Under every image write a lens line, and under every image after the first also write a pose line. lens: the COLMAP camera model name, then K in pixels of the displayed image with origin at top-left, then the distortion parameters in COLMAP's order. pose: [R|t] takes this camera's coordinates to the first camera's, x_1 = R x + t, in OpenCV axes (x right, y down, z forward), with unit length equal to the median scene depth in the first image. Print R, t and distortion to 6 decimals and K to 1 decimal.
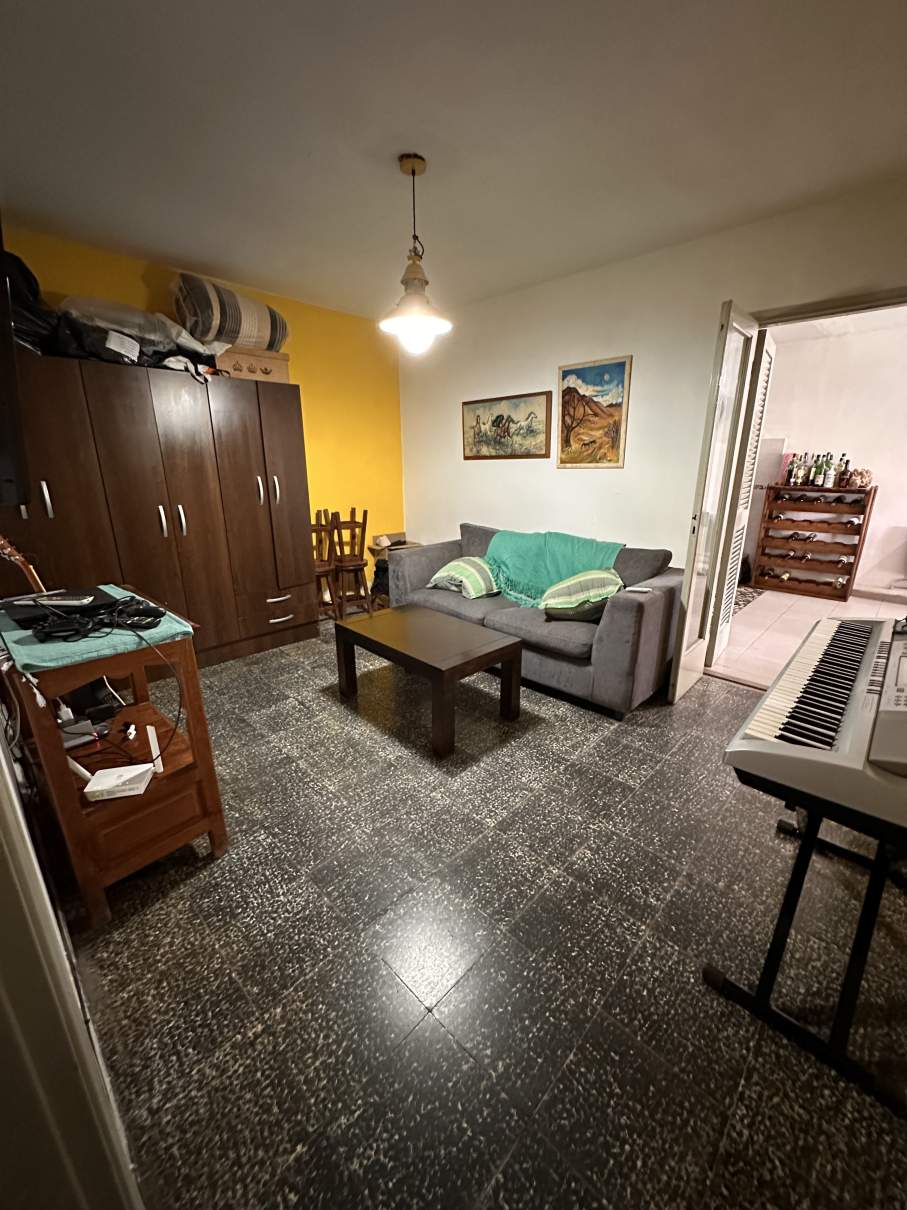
lens RADIAL K [[483.3, 0, 453.5], [0, 483.3, 605.0], [0, 0, 1]] dist [-0.003976, 0.001003]
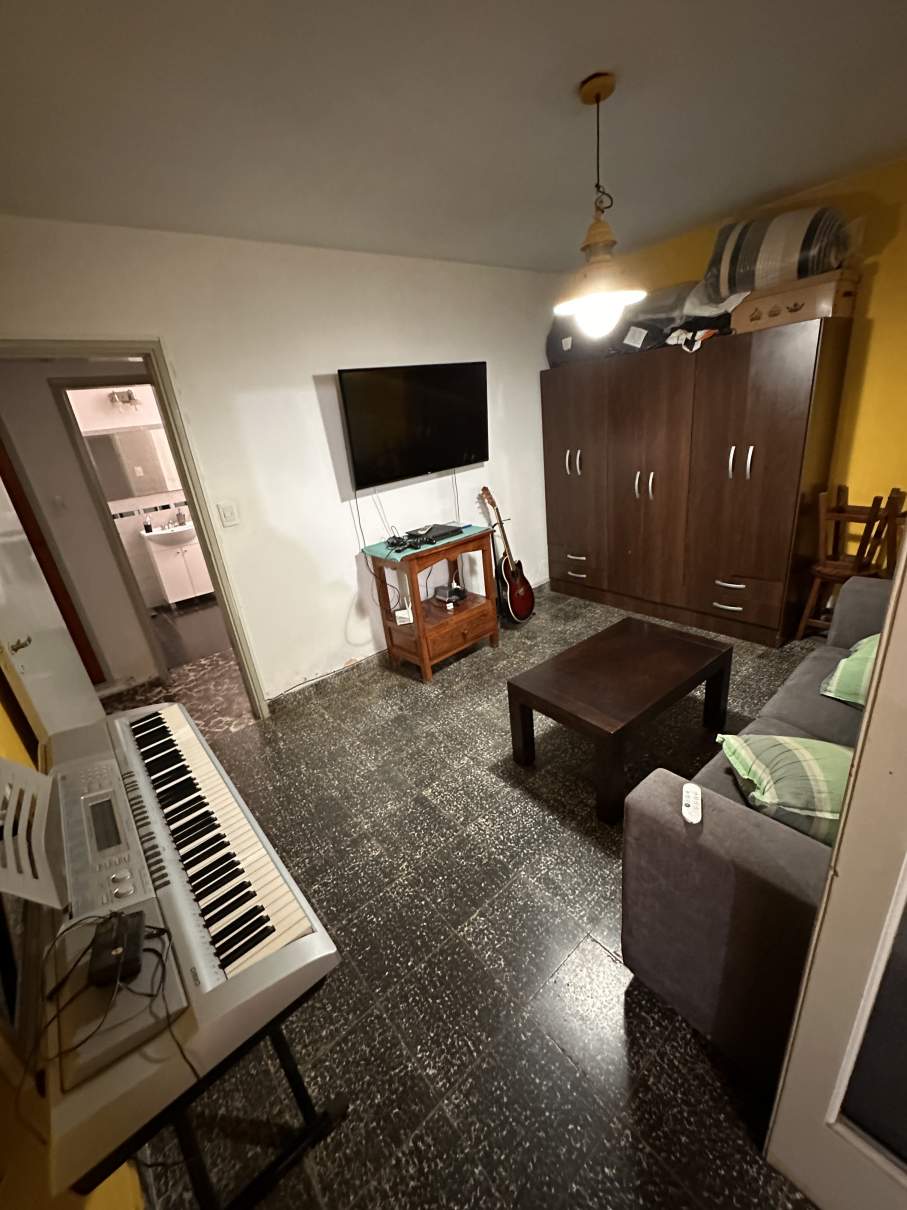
lens RADIAL K [[483.3, 0, 453.5], [0, 483.3, 605.0], [0, 0, 1]] dist [-0.003976, 0.001003]
pose [[-0.105998, 0.374227, -0.921259, 0.917707], [-0.174949, 0.905008, 0.387755, -0.407605], [0.978855, 0.202275, -0.030458, 0.928123]]
